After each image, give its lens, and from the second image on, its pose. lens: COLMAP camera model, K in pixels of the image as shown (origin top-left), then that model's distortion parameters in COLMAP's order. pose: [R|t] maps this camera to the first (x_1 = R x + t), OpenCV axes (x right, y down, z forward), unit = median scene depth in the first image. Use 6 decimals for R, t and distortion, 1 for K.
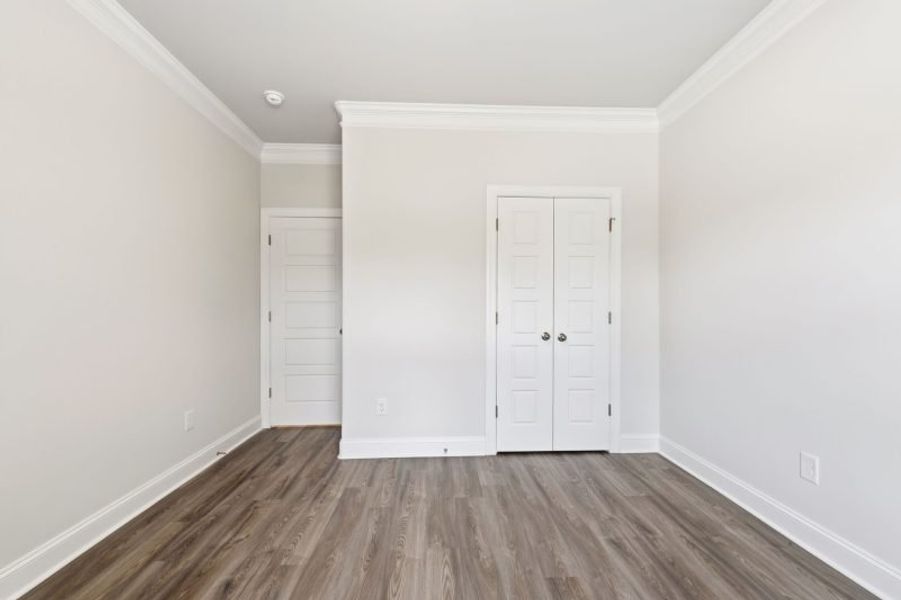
lens RADIAL K [[365.0, 0, 447.5], [0, 365.0, 303.4], [0, 0, 1]] dist [0.002805, -0.000642]
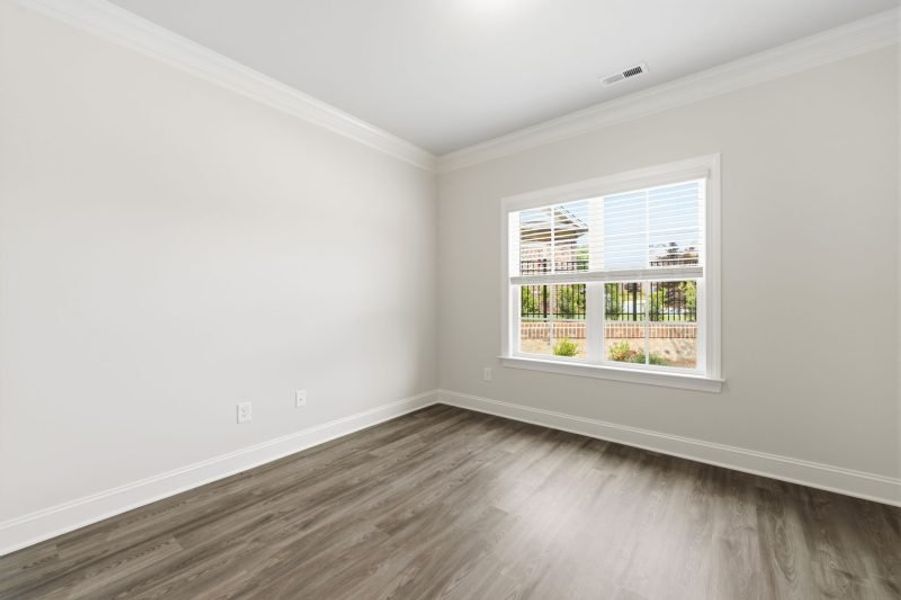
lens RADIAL K [[365.0, 0, 450.4], [0, 365.0, 299.3], [0, 0, 1]] dist [0.002805, -0.000642]
pose [[-0.758130, -0.000093, 0.652103, -0.522878], [-0.004610, 0.999976, -0.005218, 0.010849], [-0.652087, -0.006962, -0.758112, 1.482668]]
